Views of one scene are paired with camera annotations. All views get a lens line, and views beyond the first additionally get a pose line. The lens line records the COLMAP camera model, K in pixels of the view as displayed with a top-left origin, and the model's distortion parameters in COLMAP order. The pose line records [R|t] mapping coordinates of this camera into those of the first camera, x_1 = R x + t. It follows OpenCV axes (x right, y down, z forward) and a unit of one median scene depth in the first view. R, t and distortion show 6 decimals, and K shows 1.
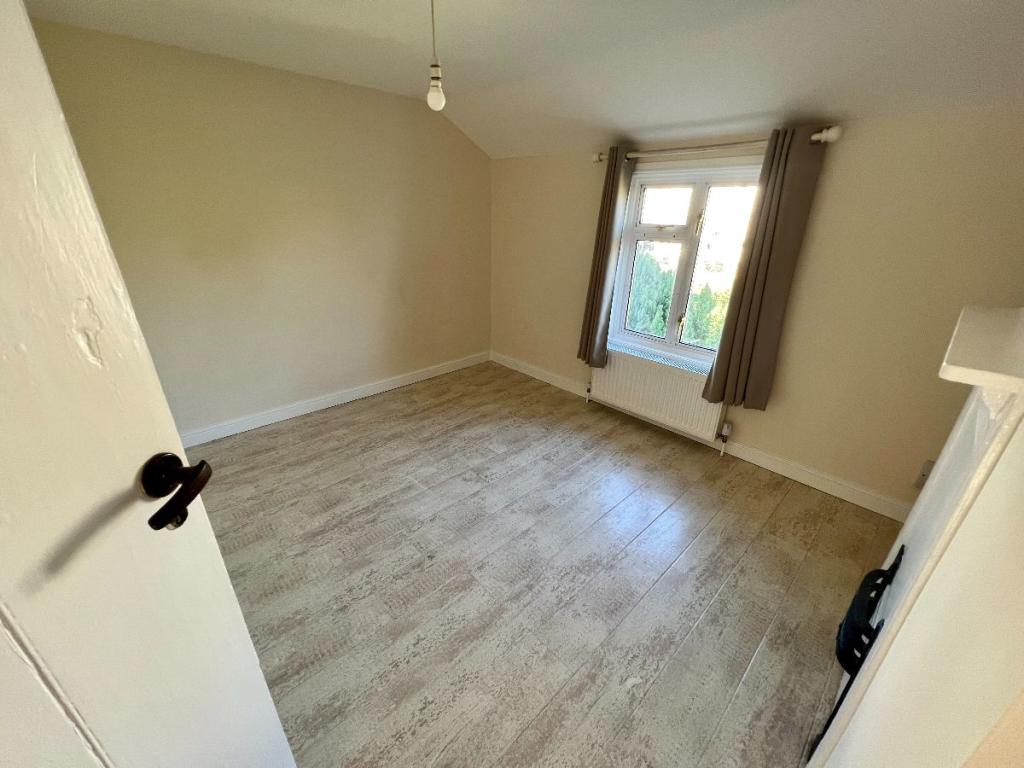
lens RADIAL K [[408.2, 0, 501.6], [0, 408.2, 384.3], [0, 0, 1]] dist [-0.001373, 0.000155]
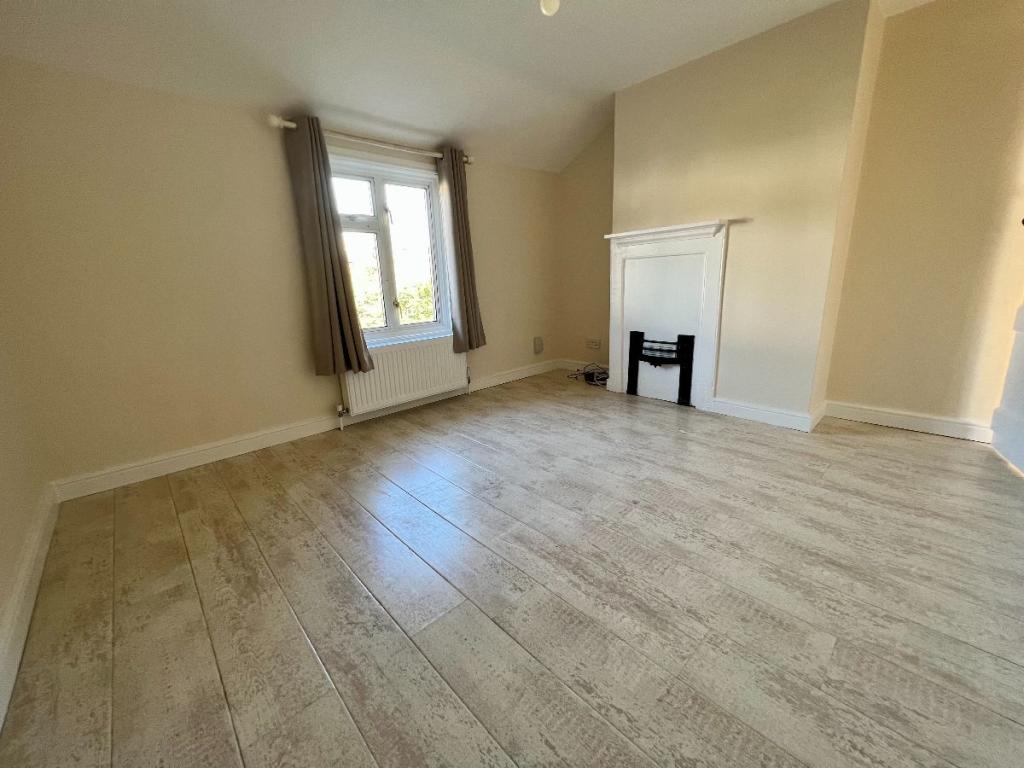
lens RADIAL K [[408.2, 0, 508.2], [0, 408.2, 392.3], [0, 0, 1]] dist [-0.001373, 0.000155]
pose [[-0.015743, -0.281264, 0.959501, -0.801393], [0.423381, 0.867471, 0.261233, -0.135389], [-0.905815, 0.410348, 0.105425, 0.847700]]
